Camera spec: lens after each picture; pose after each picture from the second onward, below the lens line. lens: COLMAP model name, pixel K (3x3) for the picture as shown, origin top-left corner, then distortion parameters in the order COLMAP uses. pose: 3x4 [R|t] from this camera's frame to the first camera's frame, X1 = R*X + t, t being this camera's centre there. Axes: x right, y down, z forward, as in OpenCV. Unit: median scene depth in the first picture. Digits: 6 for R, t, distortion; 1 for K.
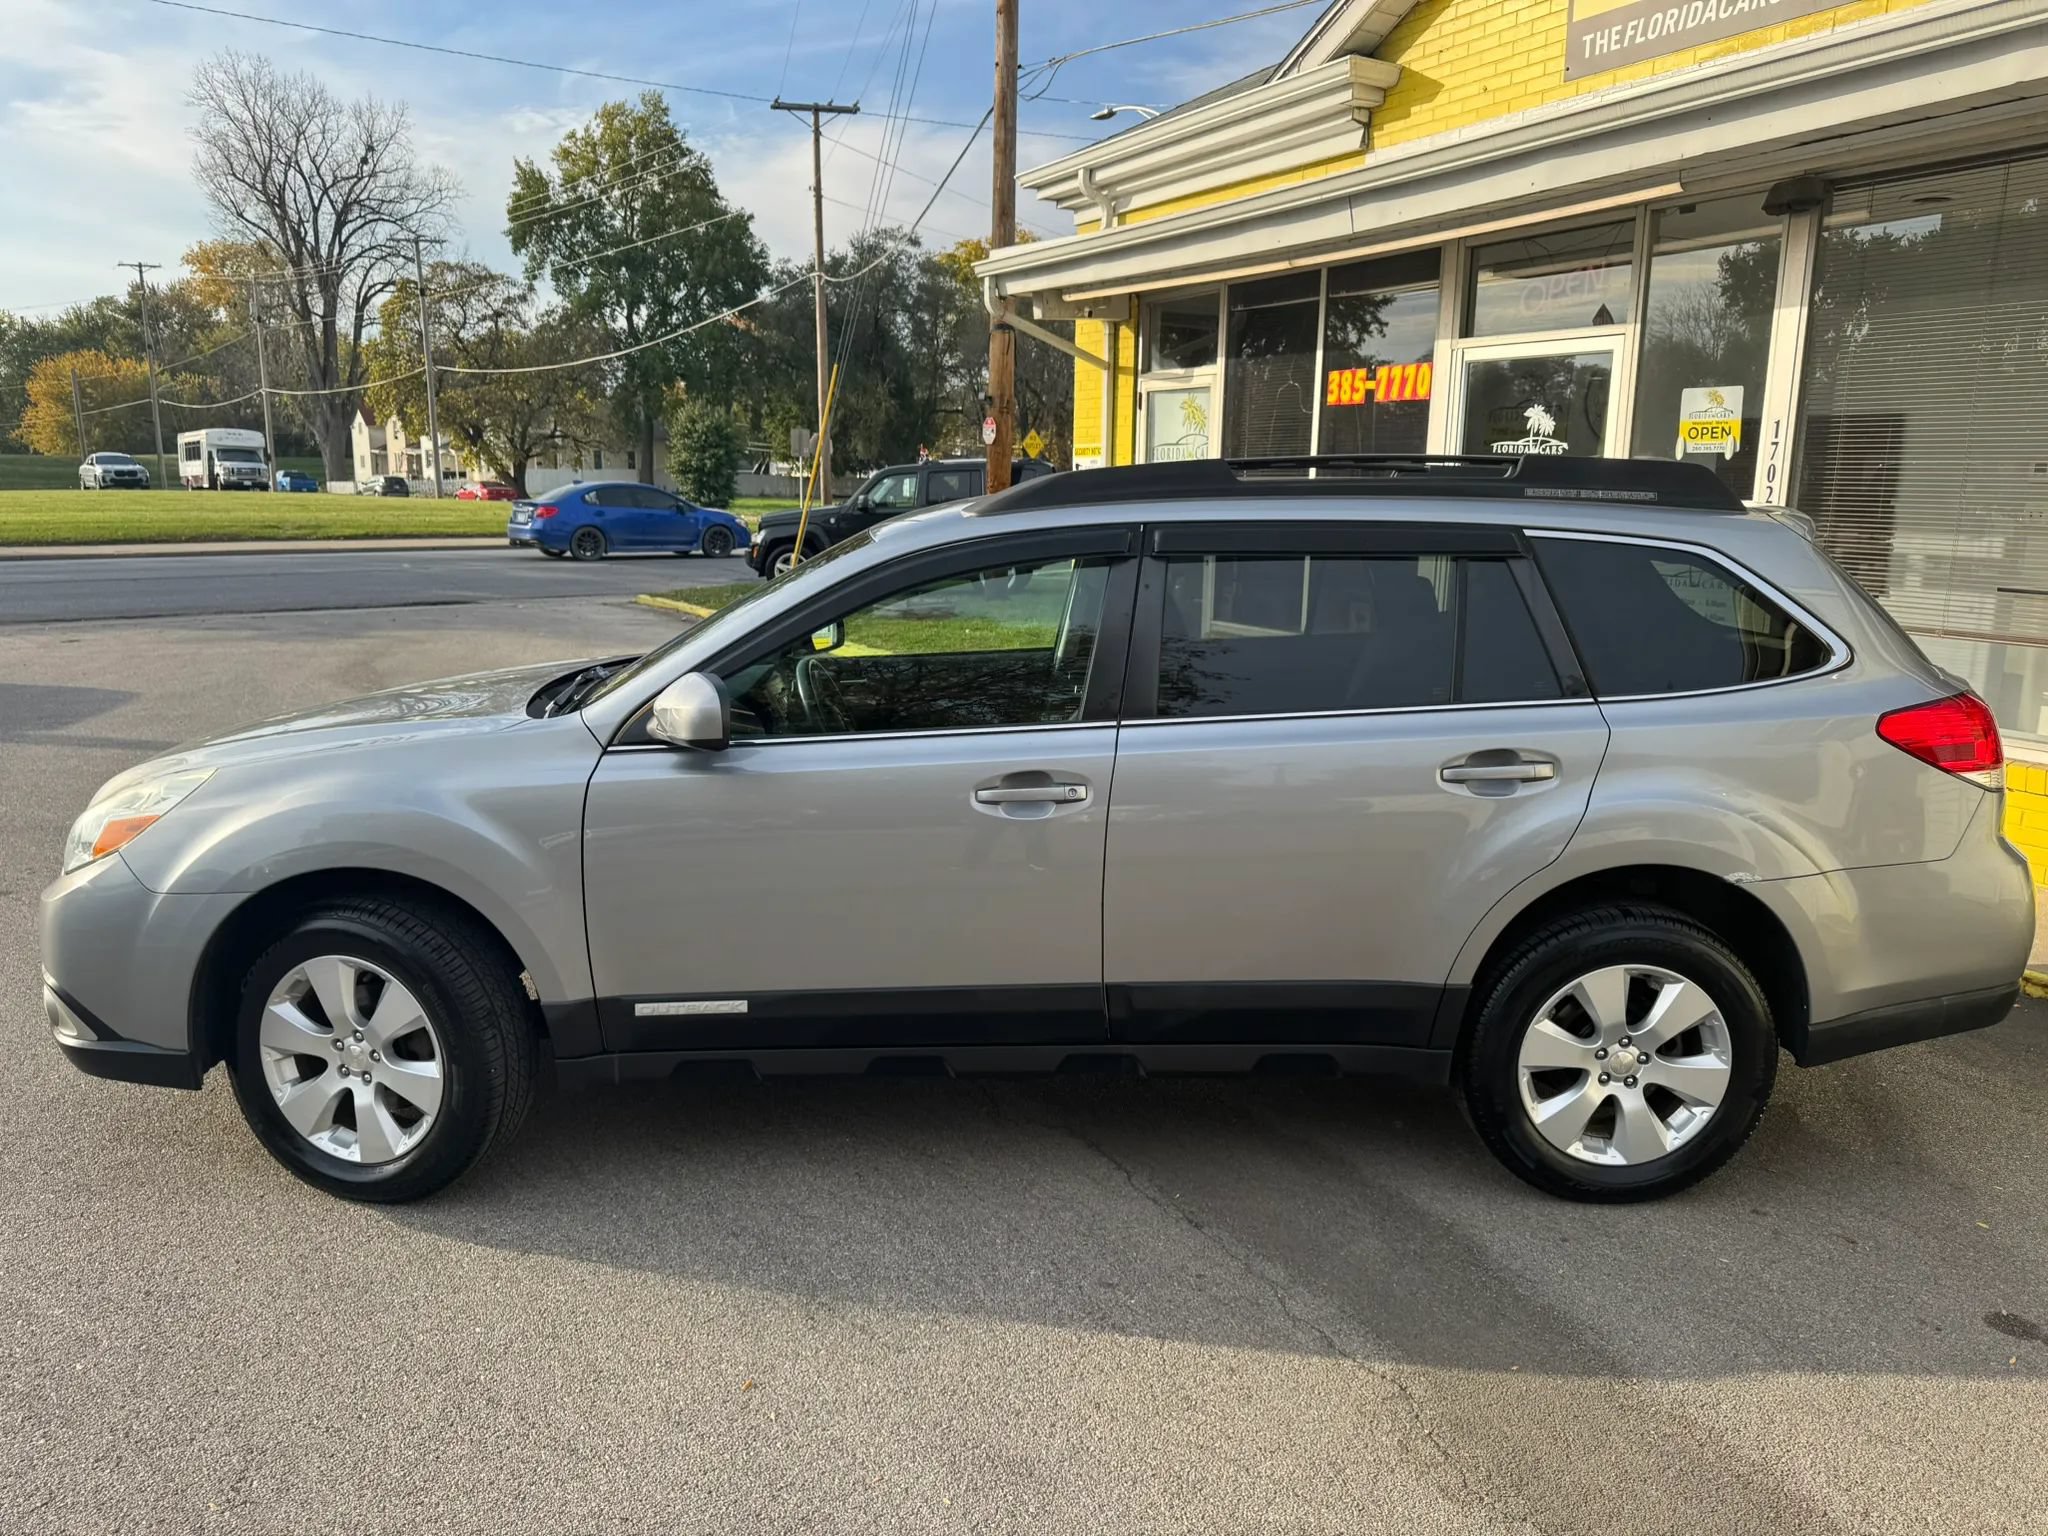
lens RADIAL K [[1527.3, 0, 1043.4], [0, 1527.3, 785.9], [0, 0, 1]] dist [-0.002090, -0.009859]
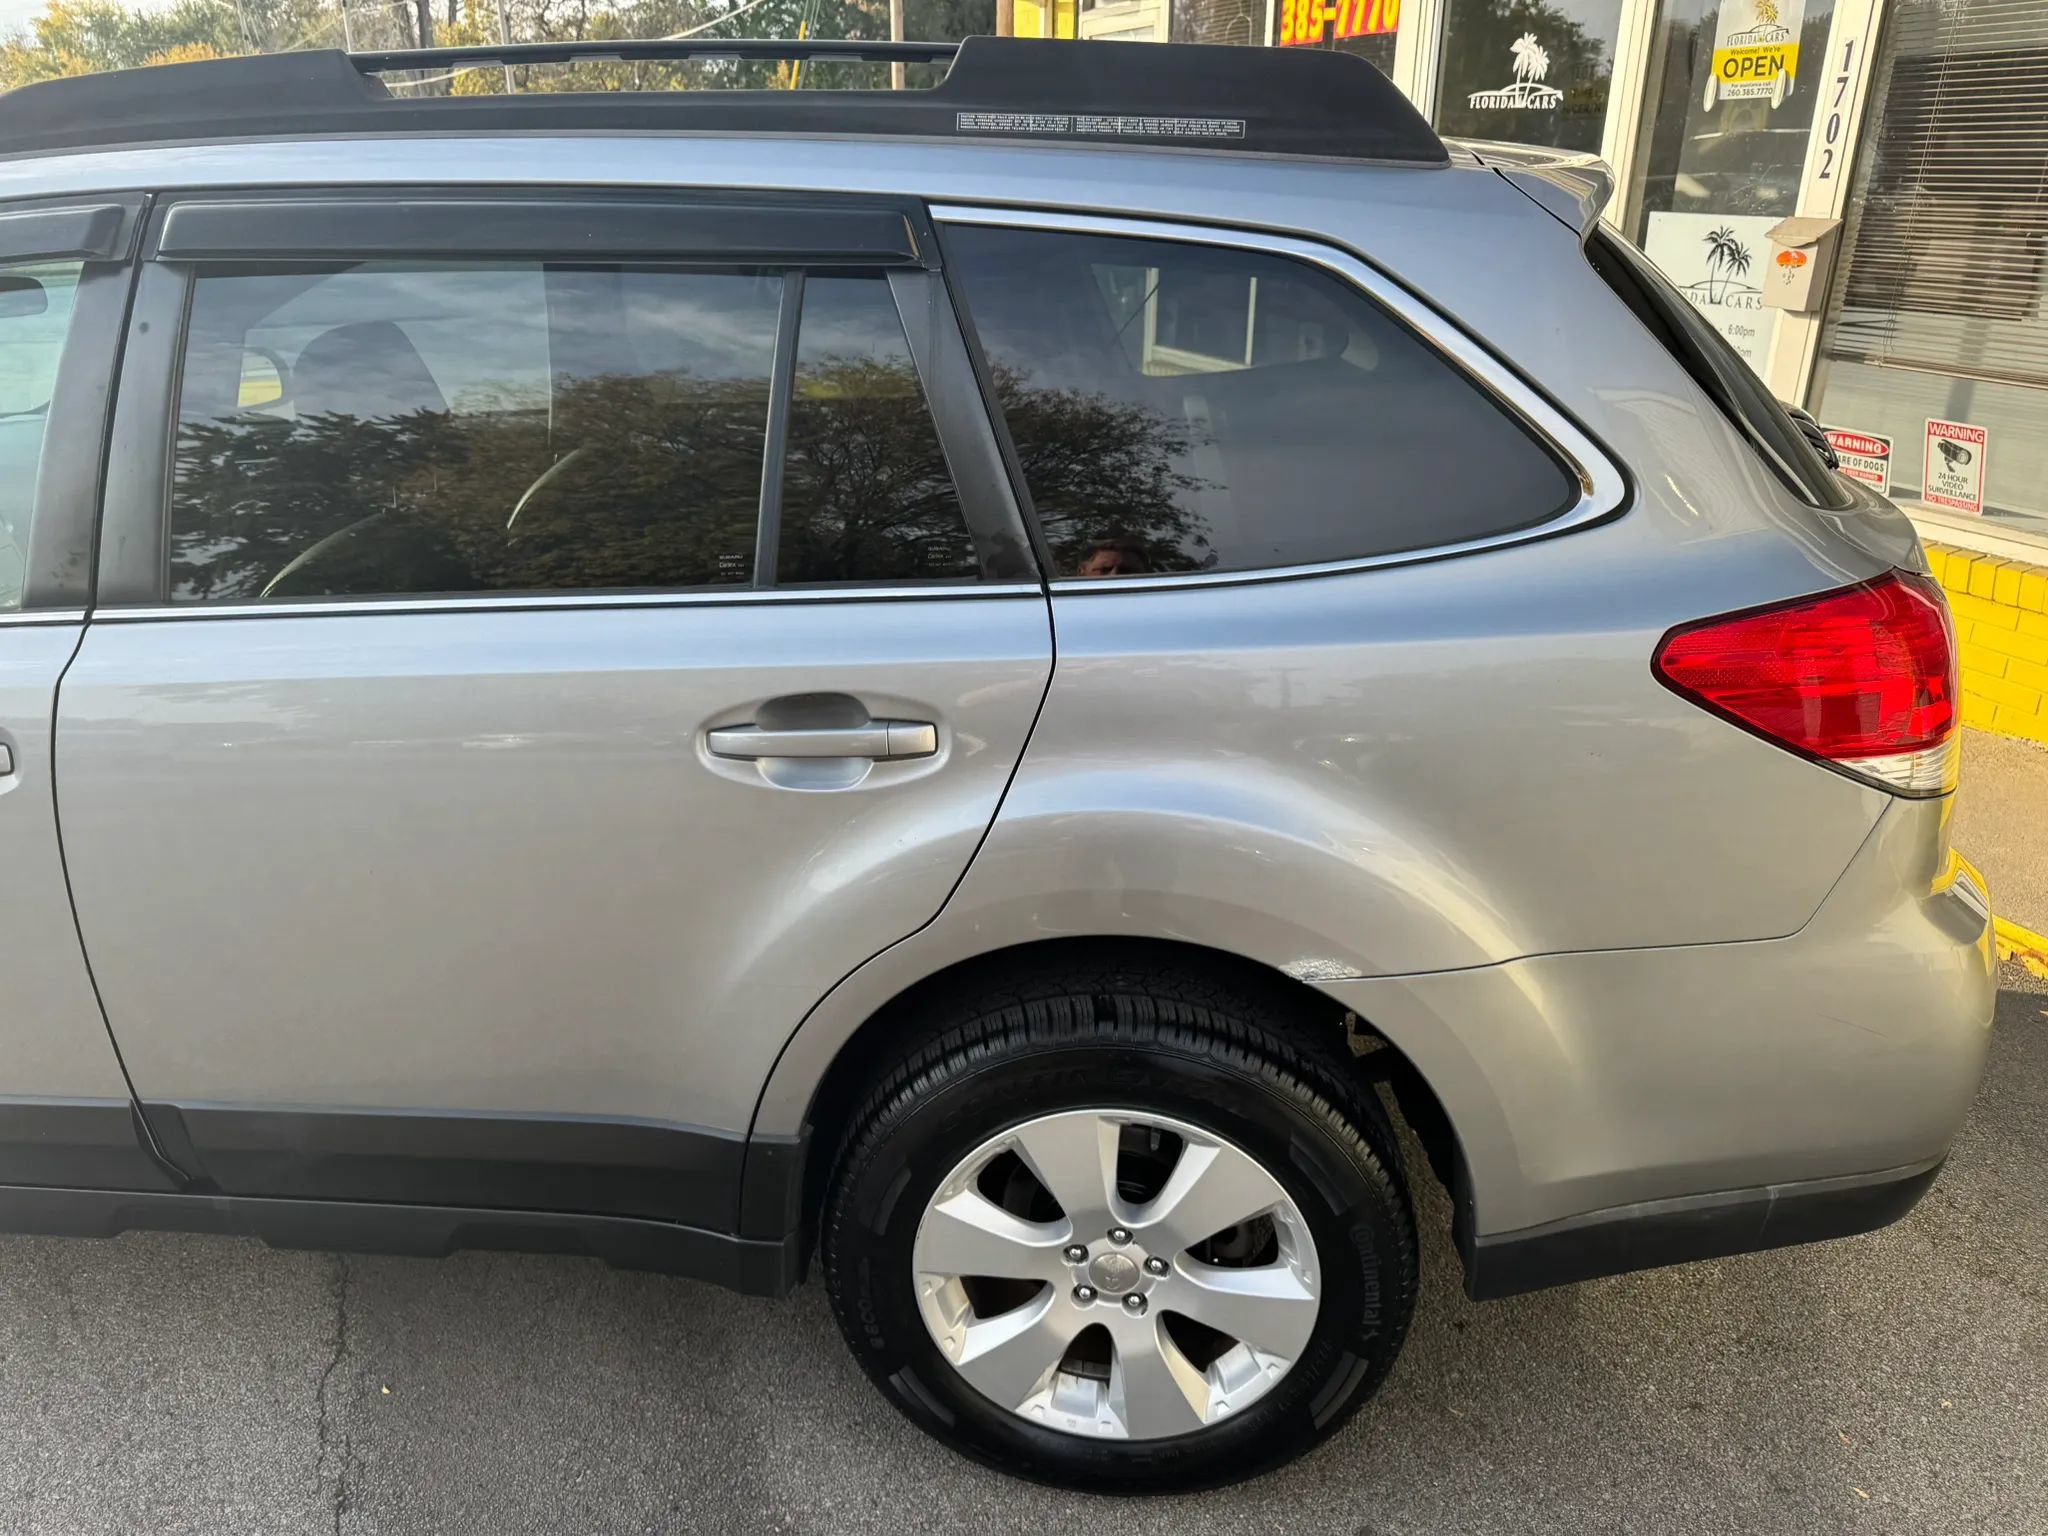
lens RADIAL K [[1510.3, 0, 1025.7], [0, 1510.3, 804.8], [0, 0, 1]] dist [-0.007343, -0.004157]
pose [[0.994011, 0.033491, -0.104024, 0.128511], [-0.012436, 0.980365, 0.196801, -0.025744], [0.108572, -0.194328, 0.974909, 0.167651]]
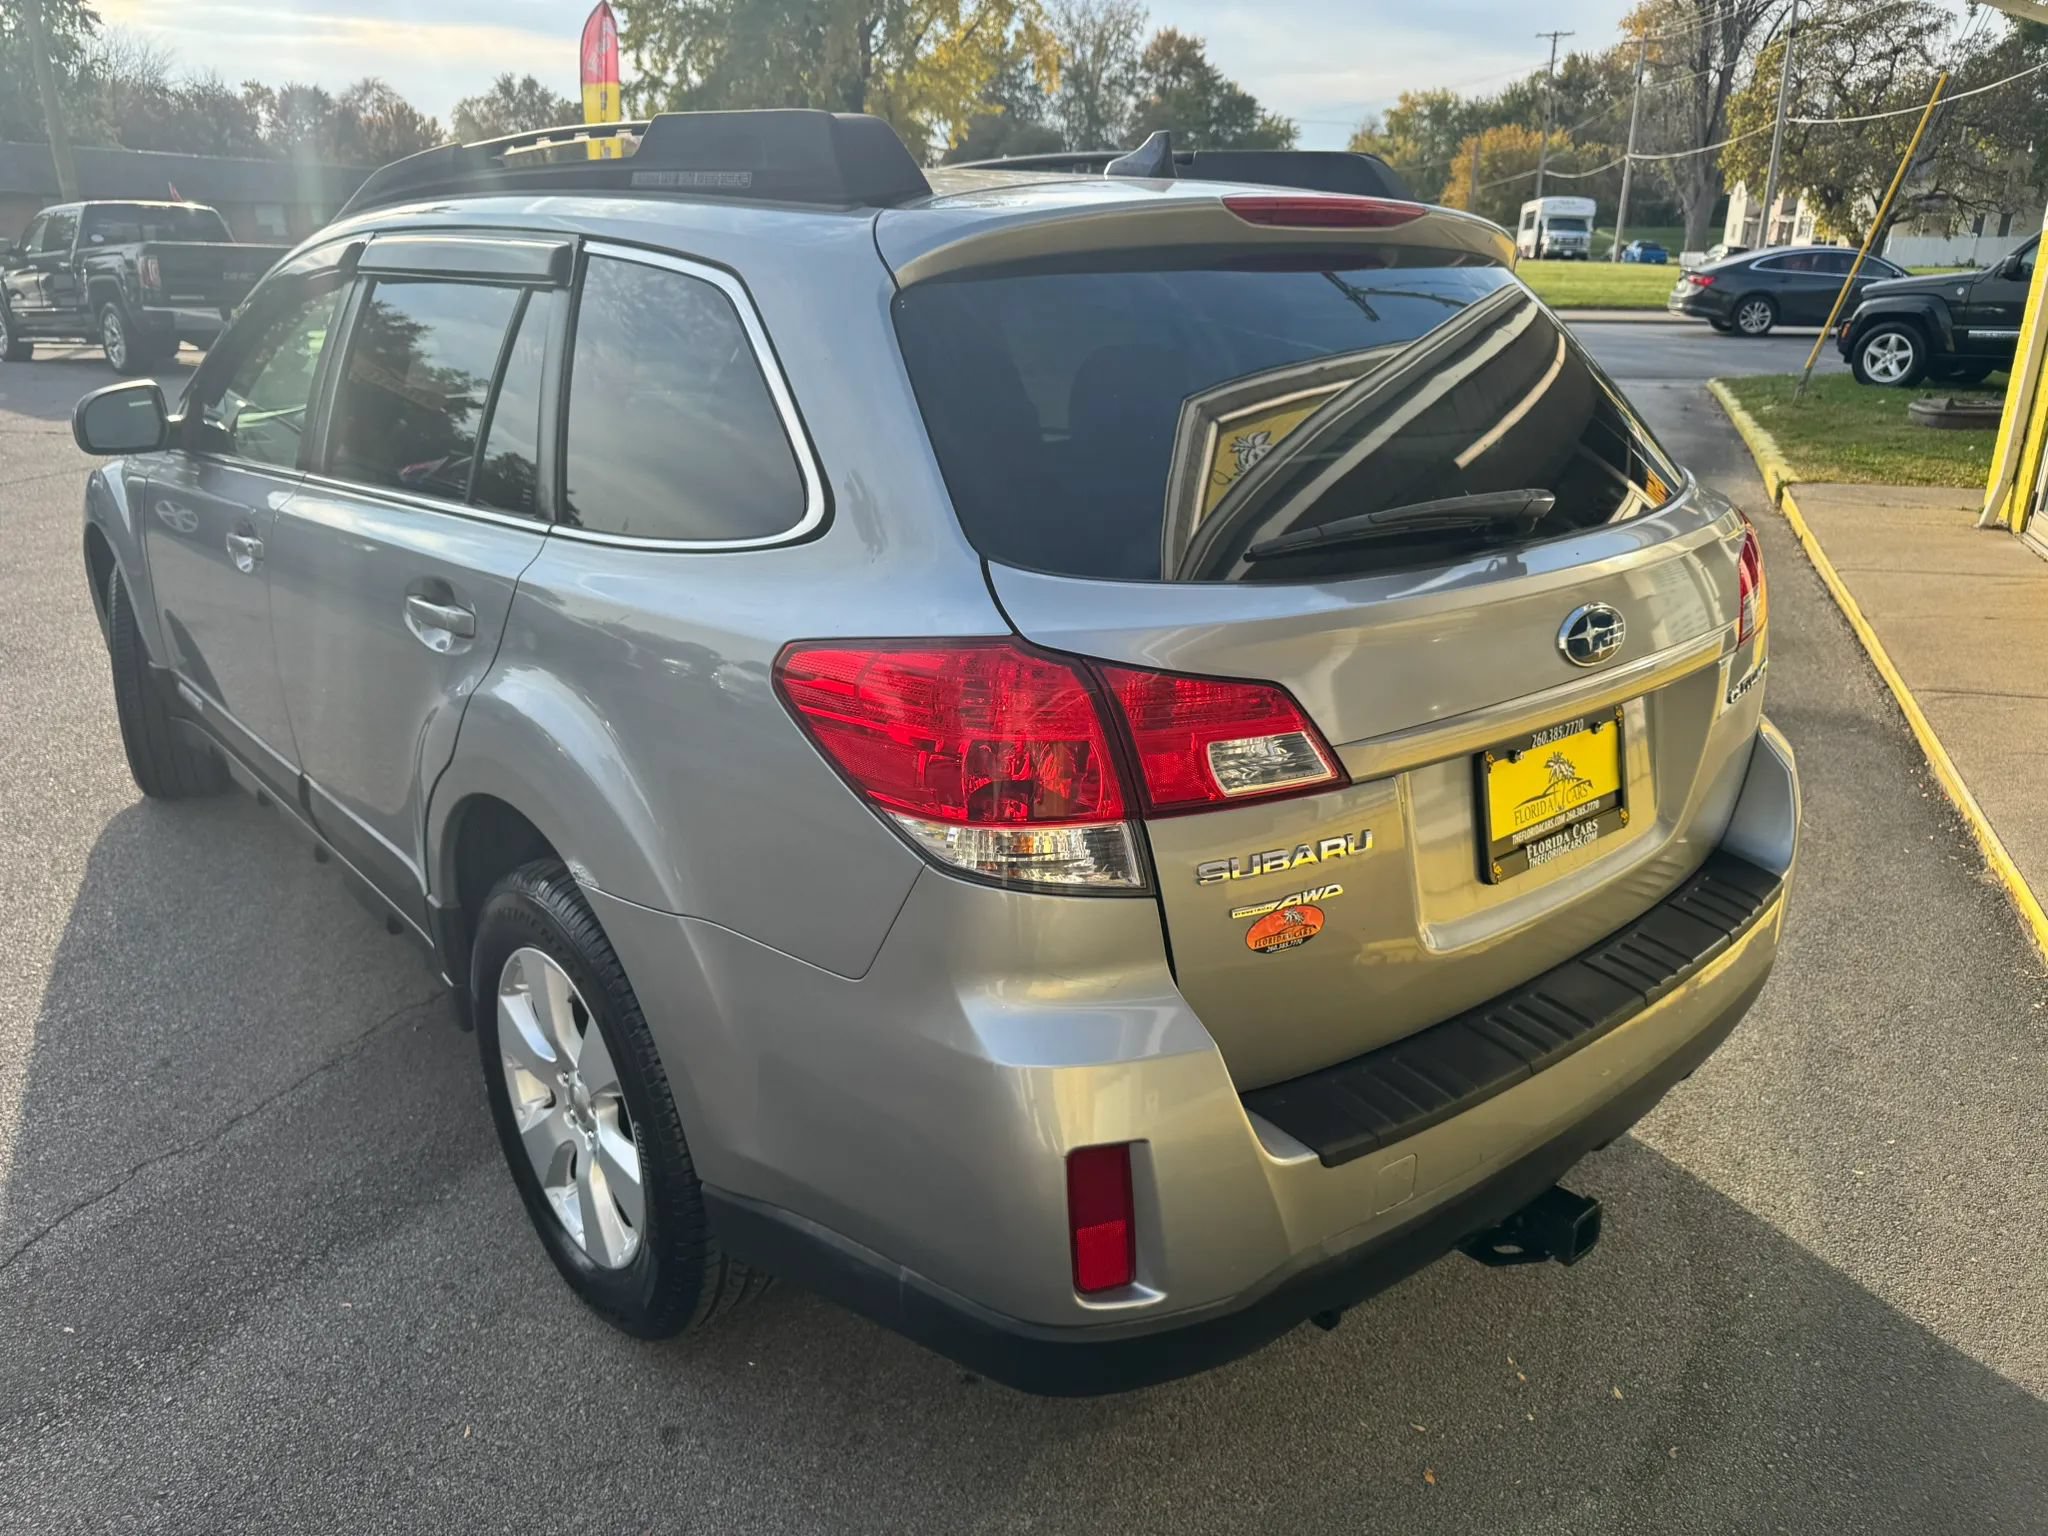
lens RADIAL K [[1476.7, 0, 979.7], [0, 1476.7, 812.9], [0, 0, 1]] dist [-0.001114, -0.004319]
pose [[0.618514, 0.275092, -0.736047, 0.294168], [-0.151095, 0.960873, 0.232150, -0.034311], [0.771110, -0.032375, 0.635878, 0.238962]]
